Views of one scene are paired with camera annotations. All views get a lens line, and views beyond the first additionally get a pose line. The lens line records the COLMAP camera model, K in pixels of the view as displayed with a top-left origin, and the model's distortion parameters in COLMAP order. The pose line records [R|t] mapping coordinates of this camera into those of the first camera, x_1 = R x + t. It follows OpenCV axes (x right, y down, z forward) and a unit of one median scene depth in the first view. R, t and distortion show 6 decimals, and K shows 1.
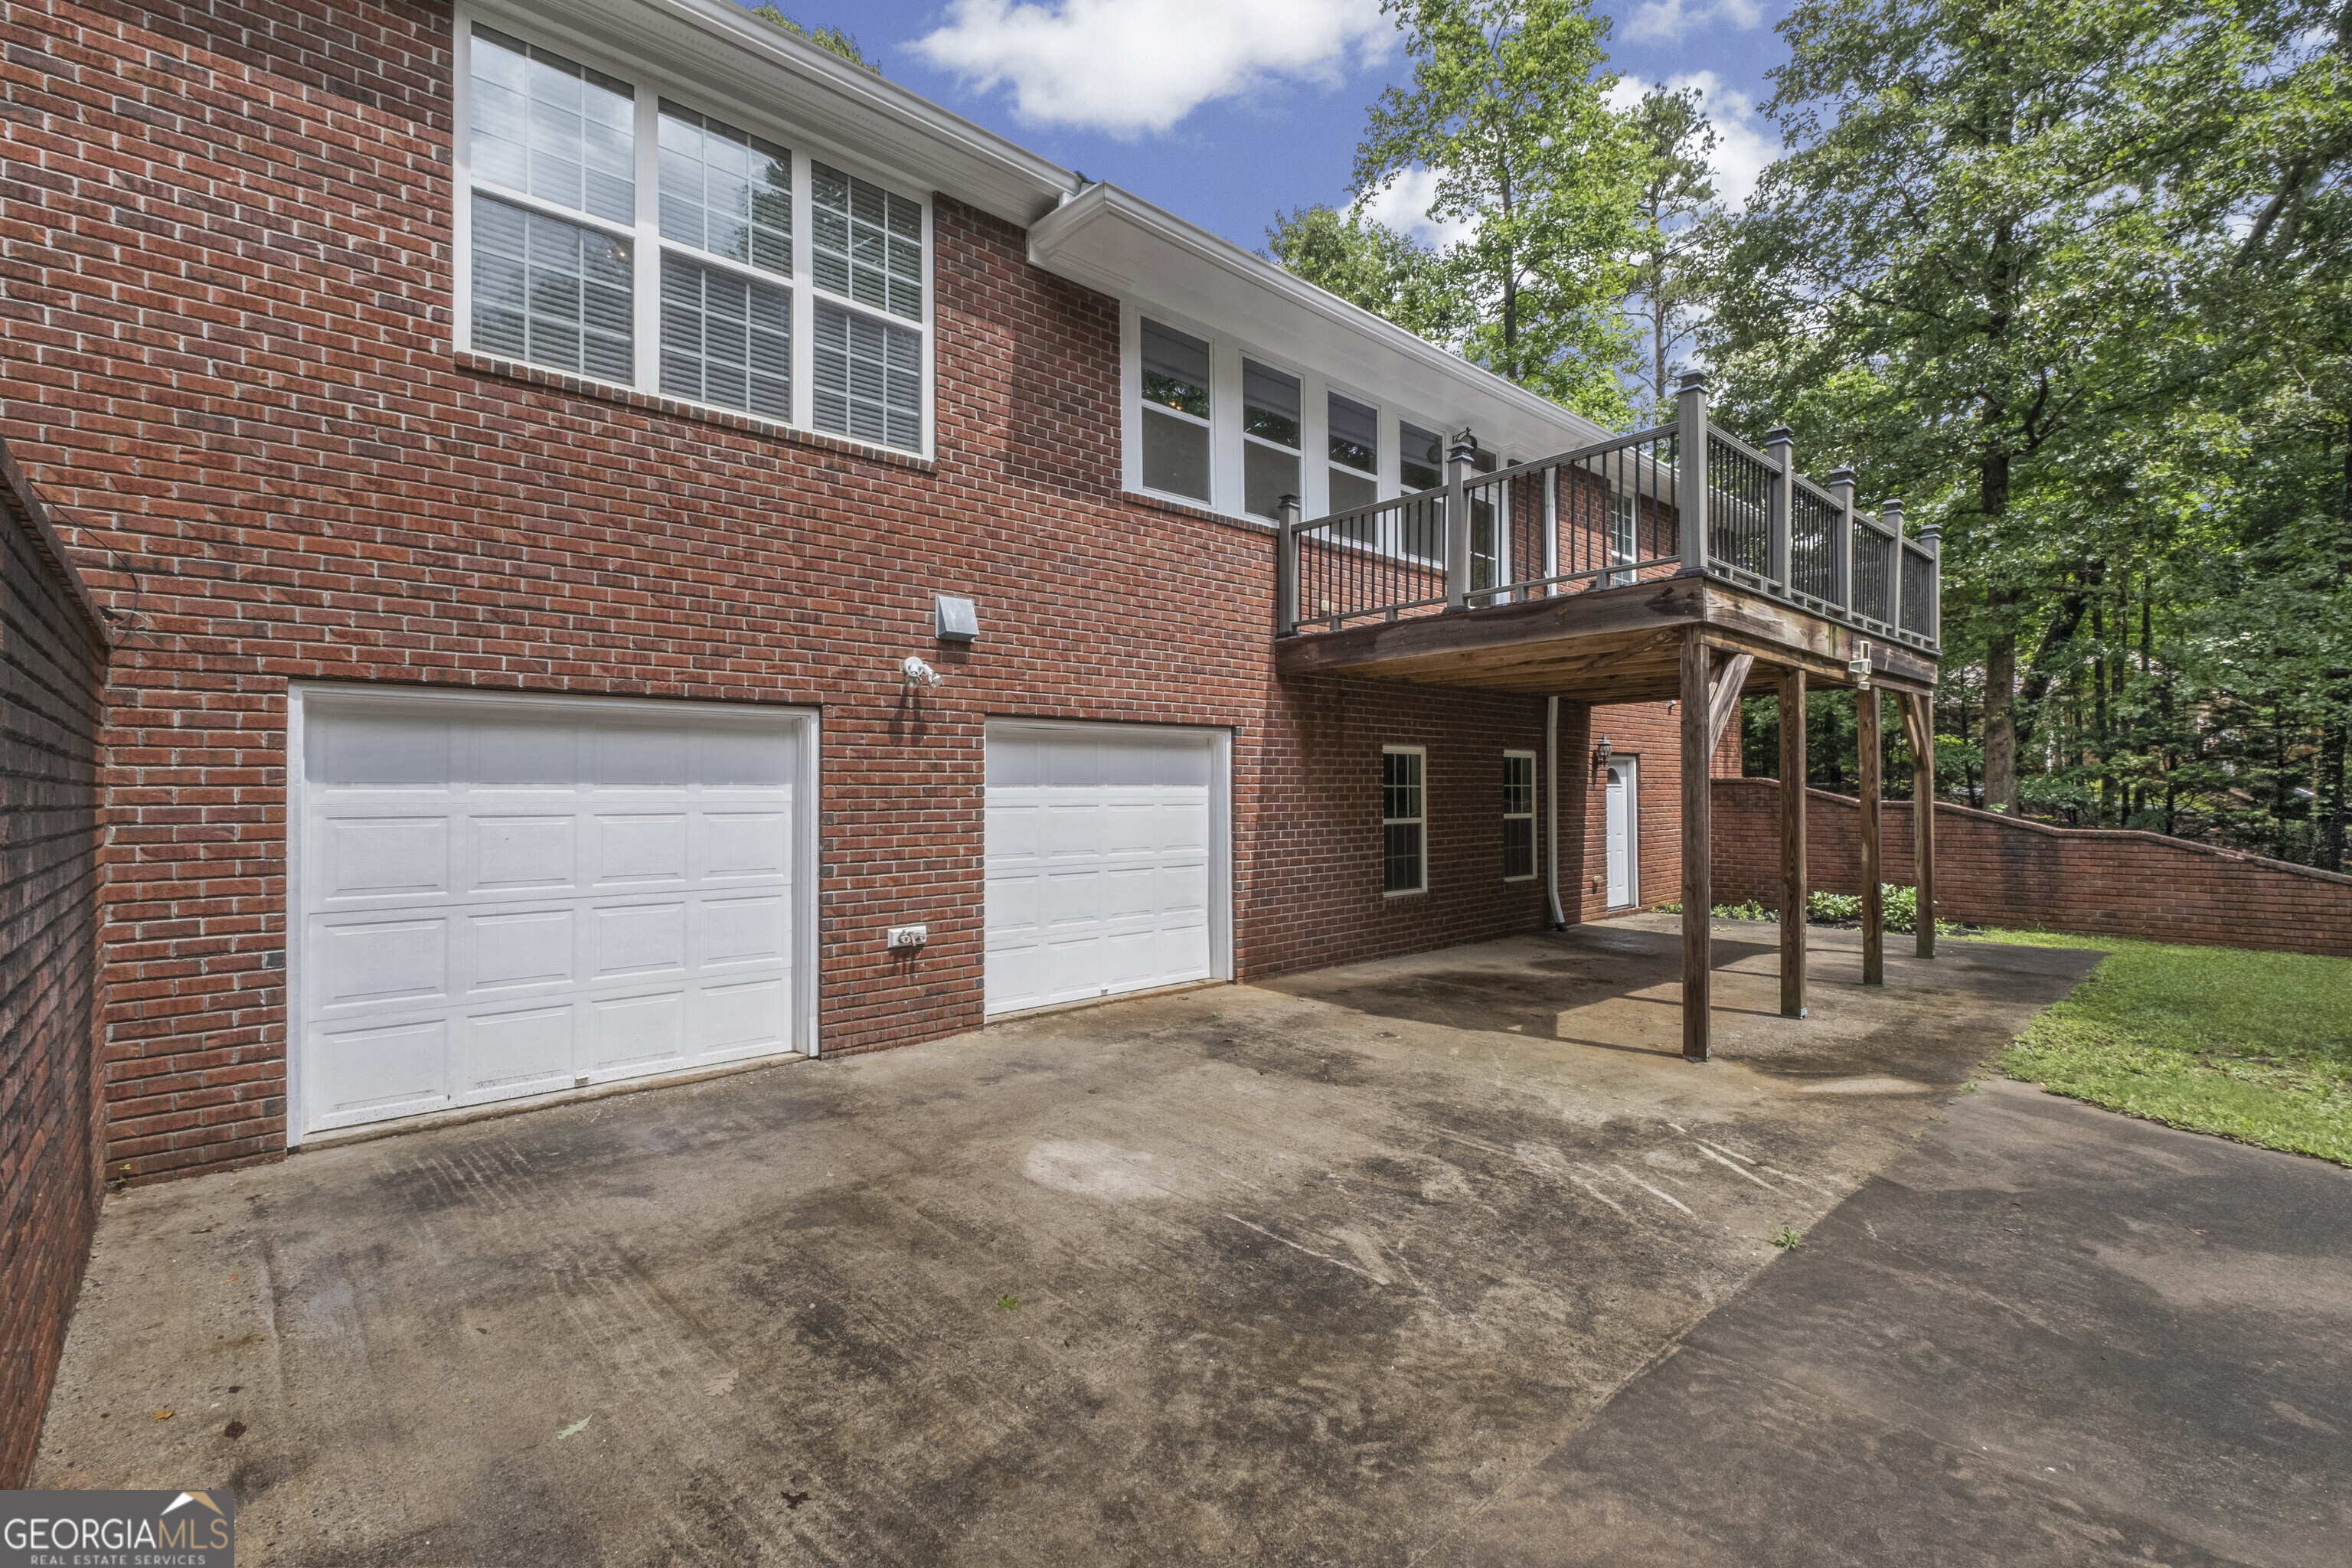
lens RADIAL K [[1027.3, 0, 1155.9], [0, 1027.3, 784.6], [0, 0, 1]] dist [-0.000632, -0.000043]
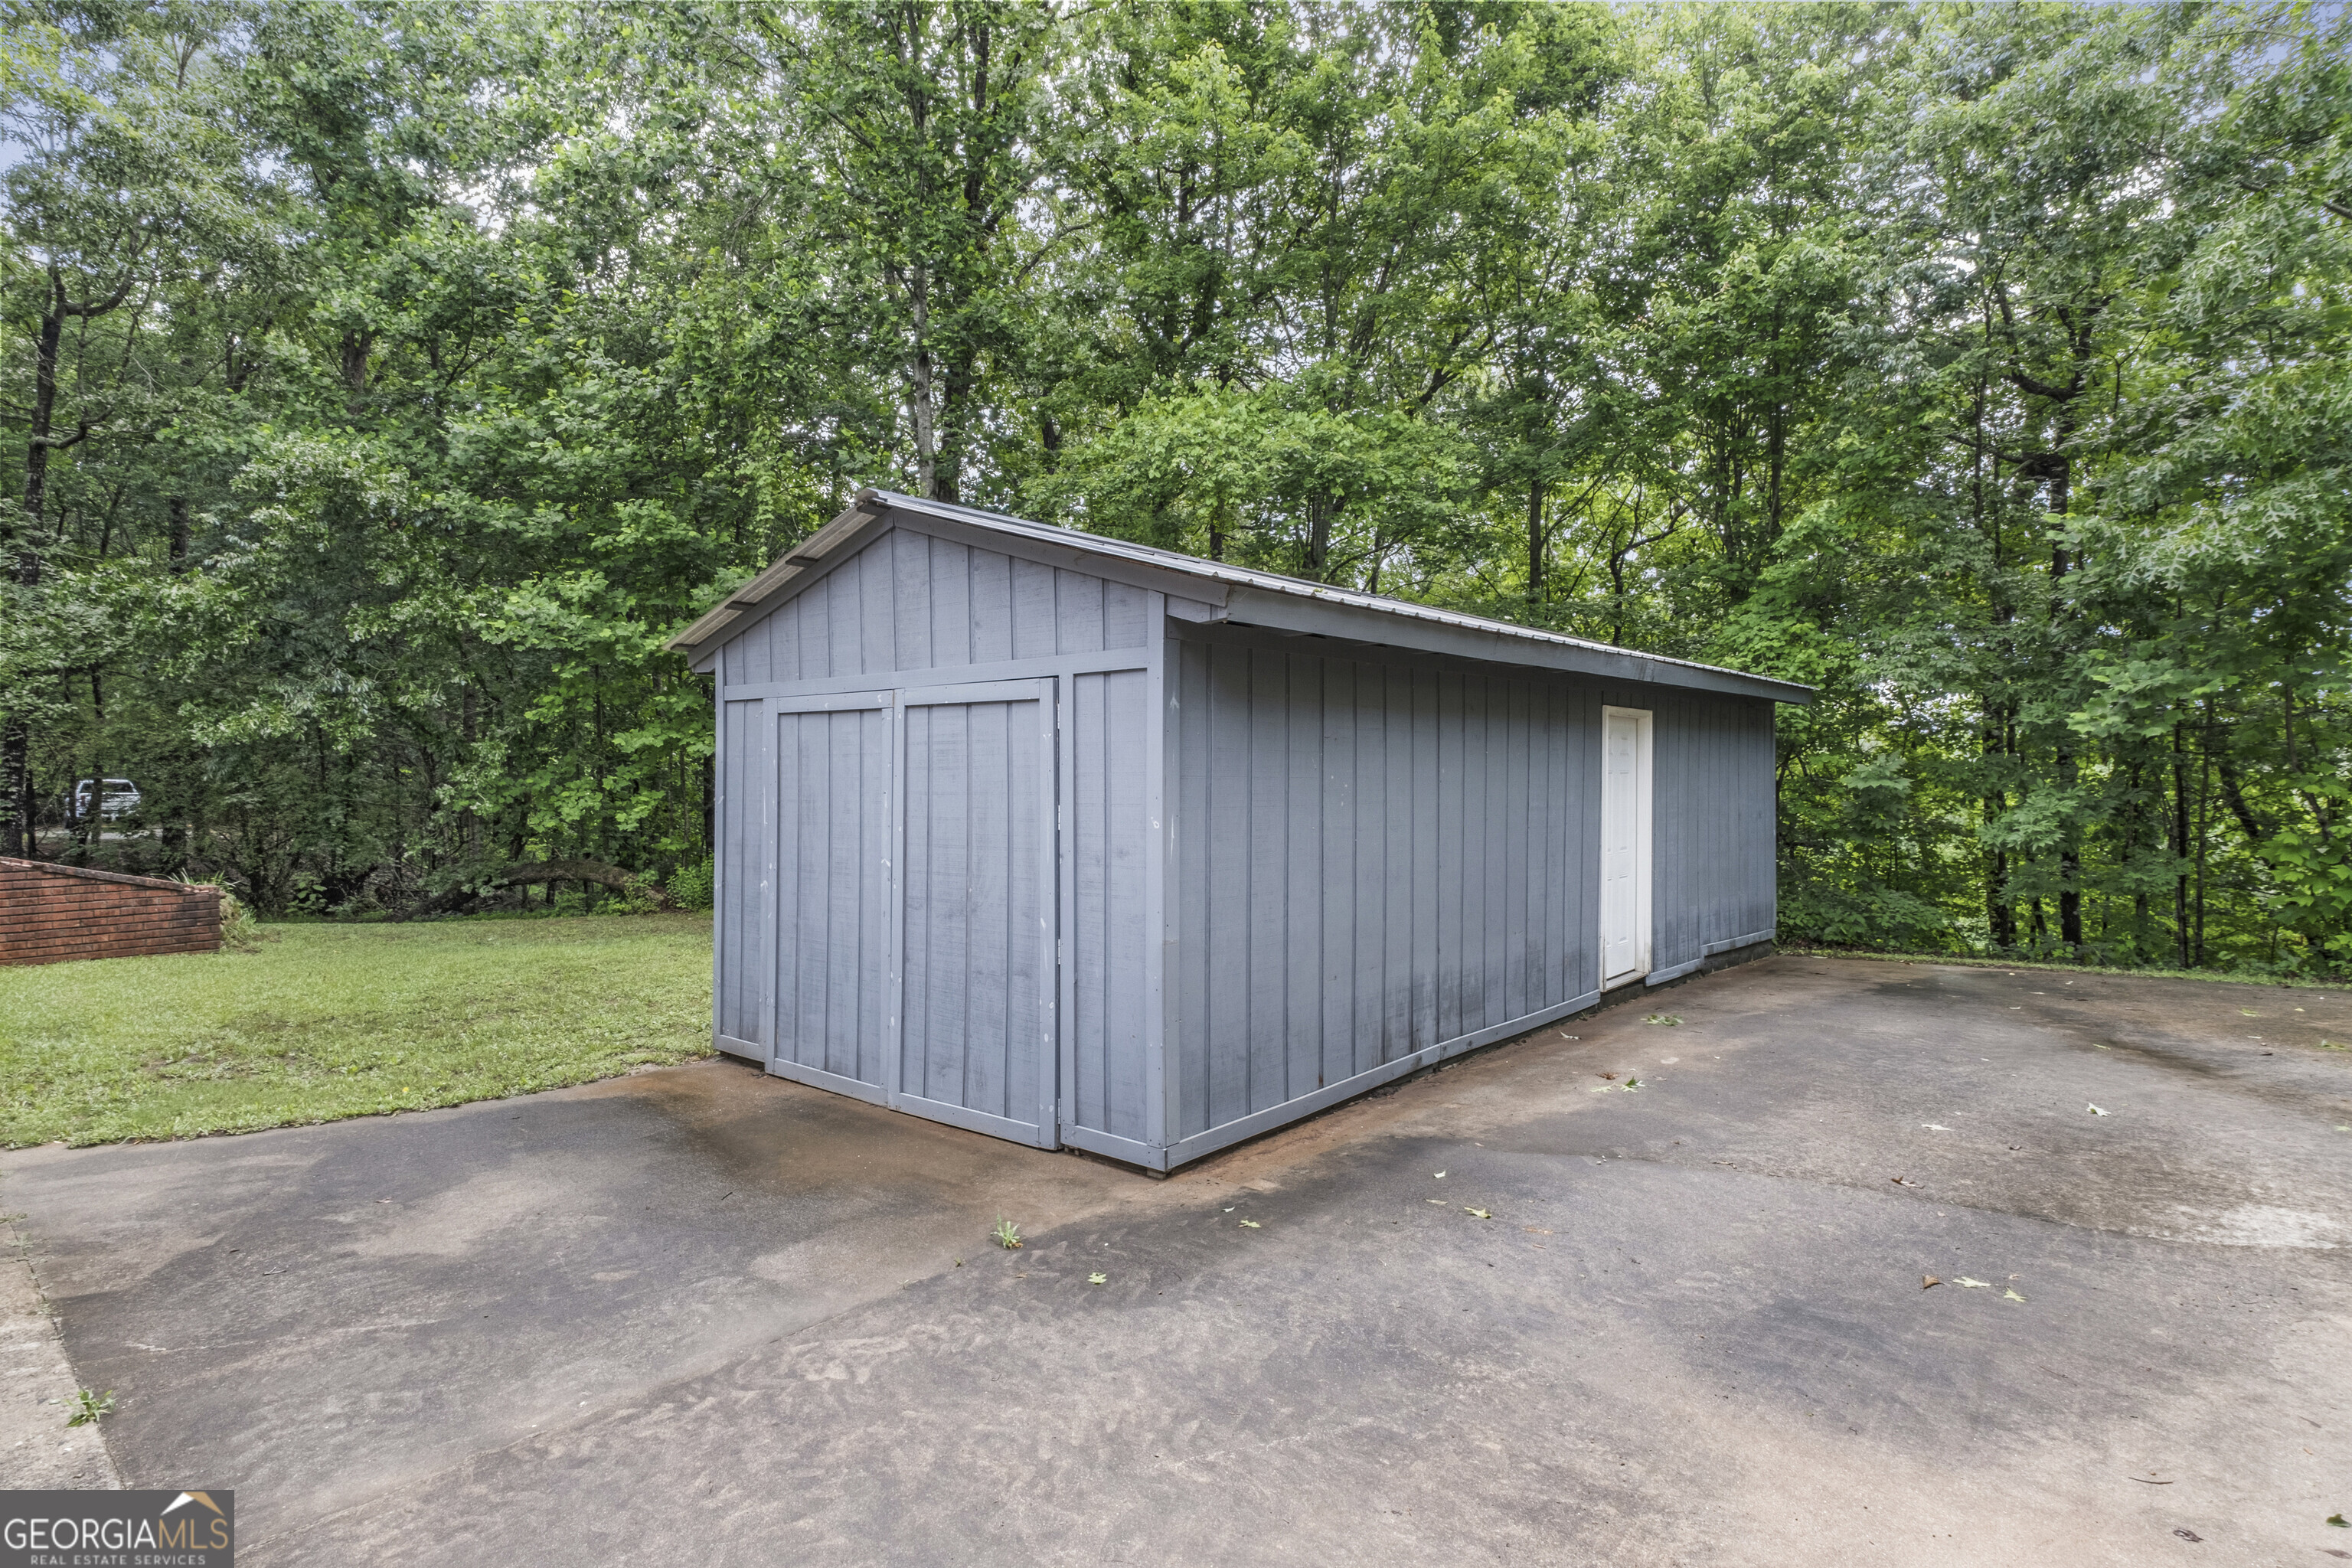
lens RADIAL K [[1168.2, 0, 1176.0], [0, 1168.2, 784.0], [0, 0, 1]] dist [-0.004254, -0.000721]
pose [[-0.133275, 0.005476, 0.991064, -0.135702], [0.000197, 0.999985, -0.005498, 0.007301], [-0.991079, -0.000538, -0.133274, 0.173183]]
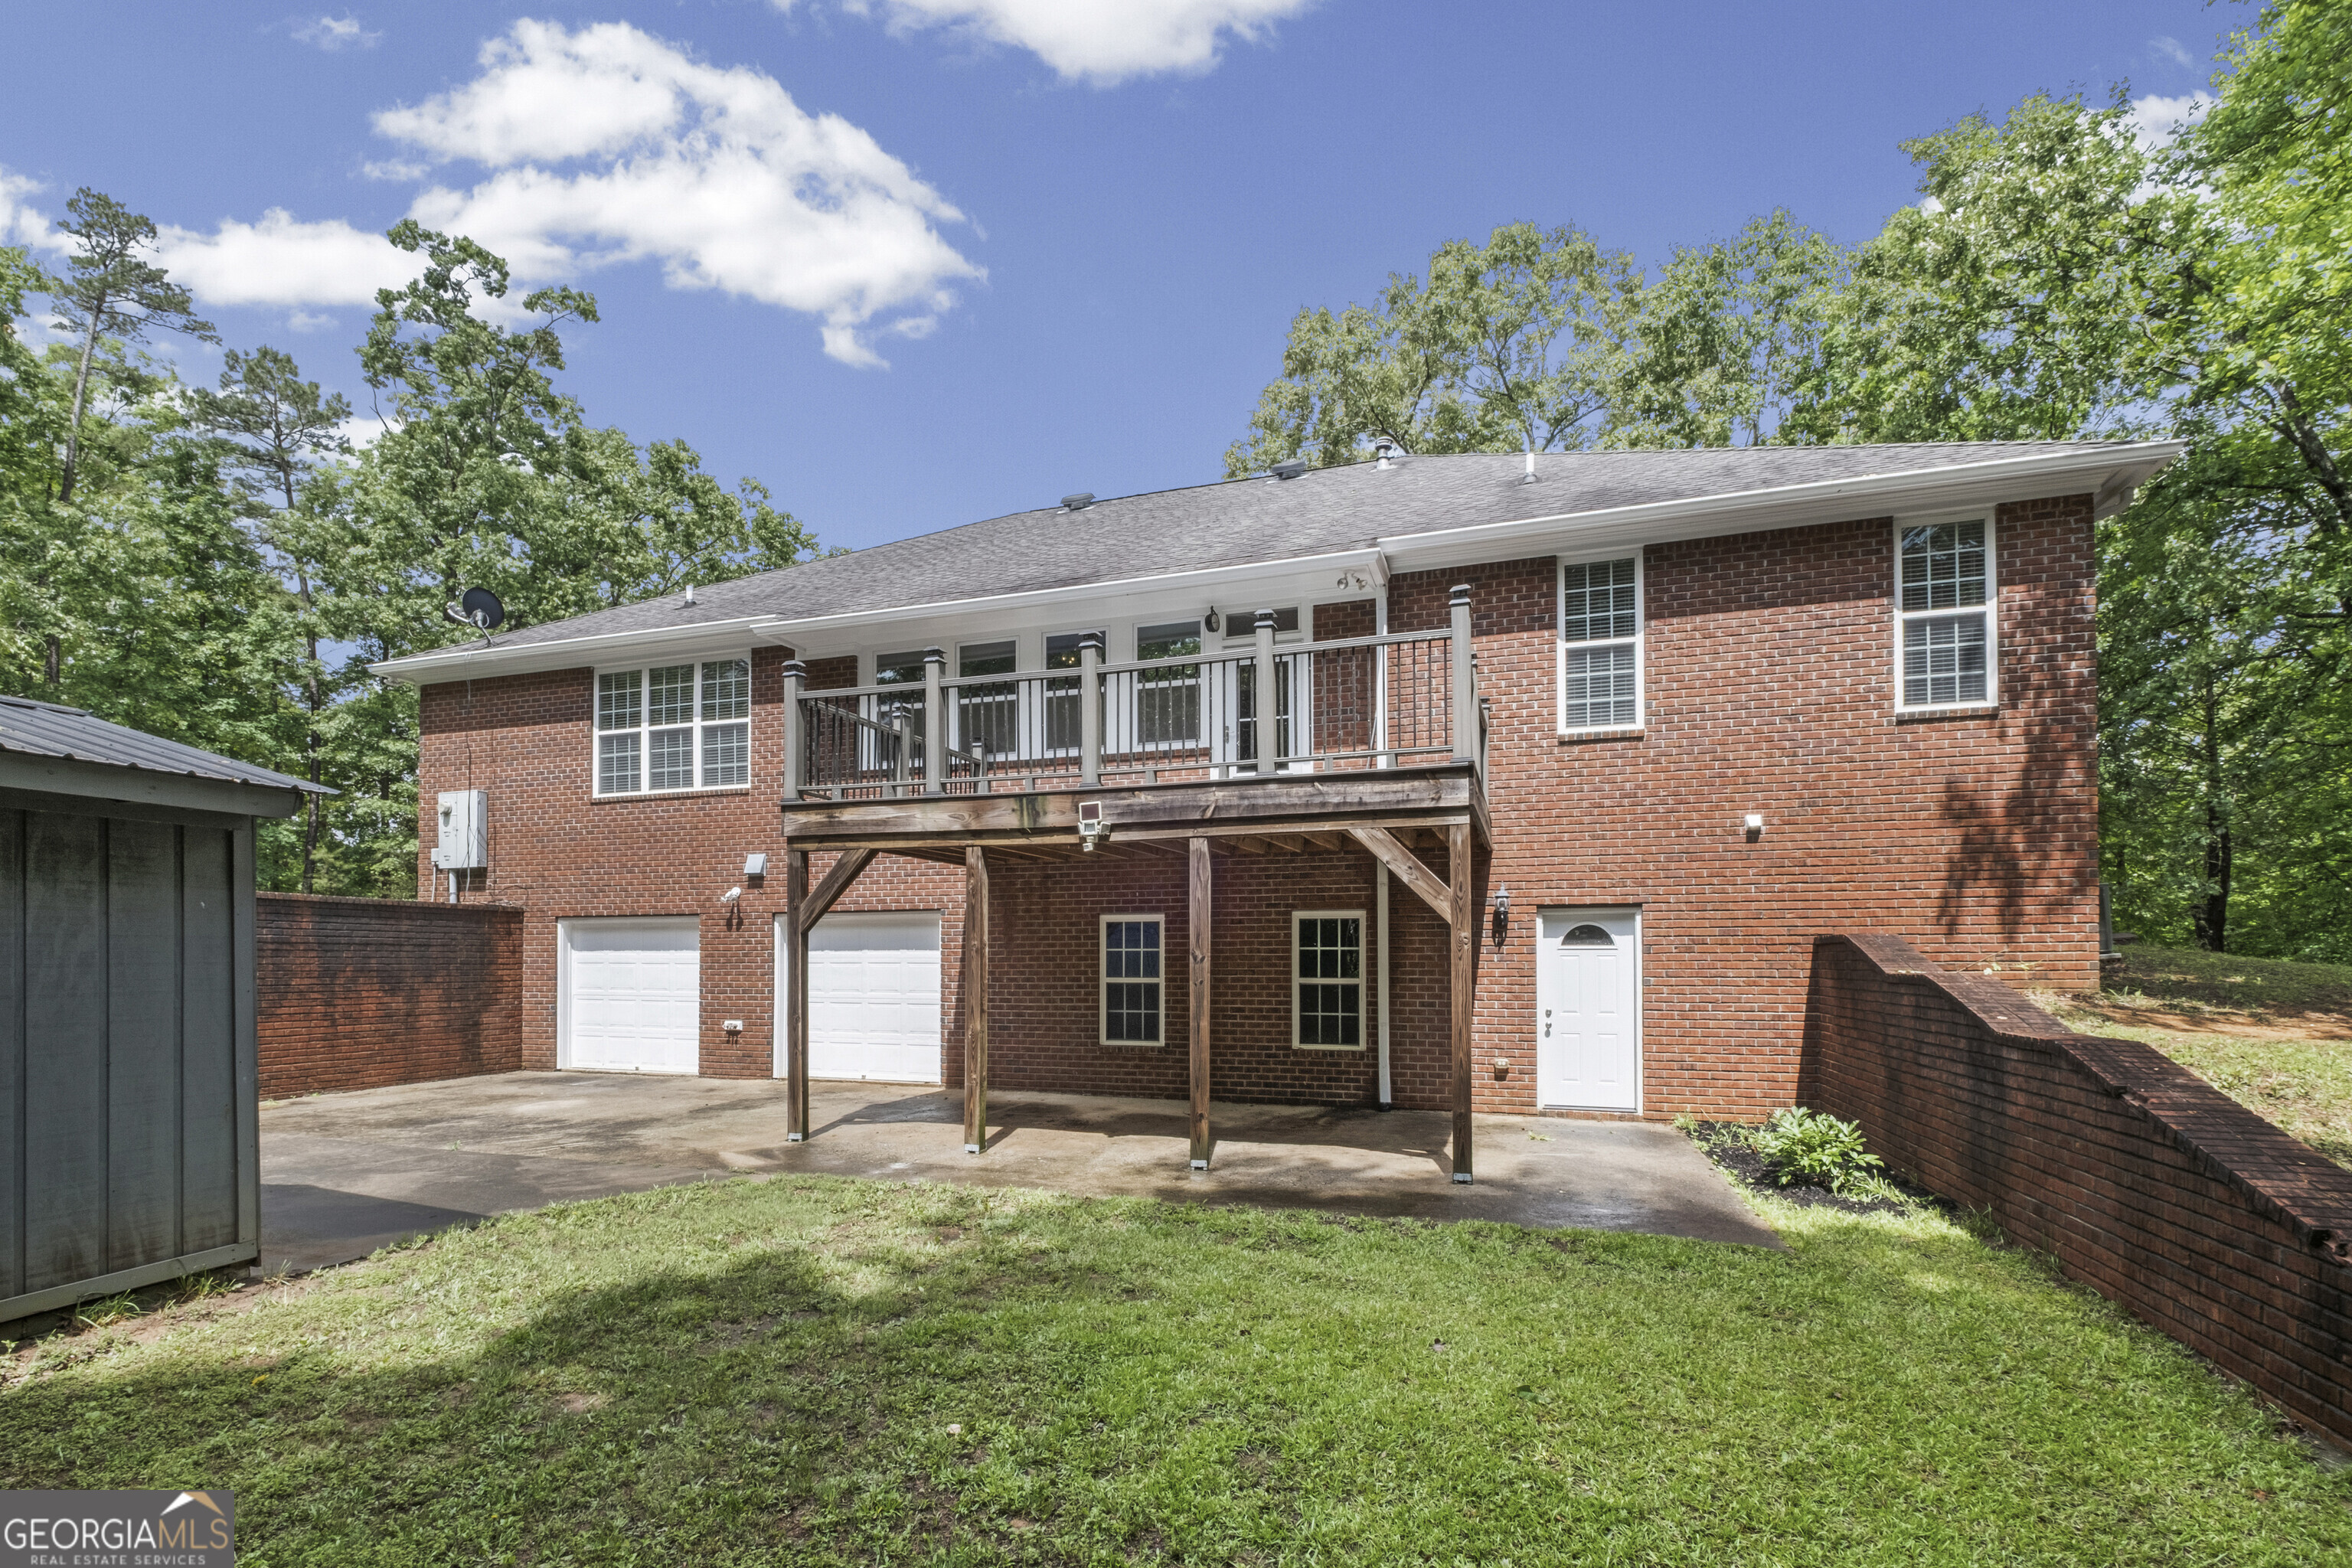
lens RADIAL K [[1094.5, 0, 1170.5], [0, 1094.5, 960.2], [0, 0, 1]] dist [-0.002172, -0.001151]
pose [[0.499107, 0.002082, -0.866538, 1.693489], [0.003698, 0.999983, 0.004533, 0.009829], [0.866533, -0.005467, 0.499090, 0.548516]]
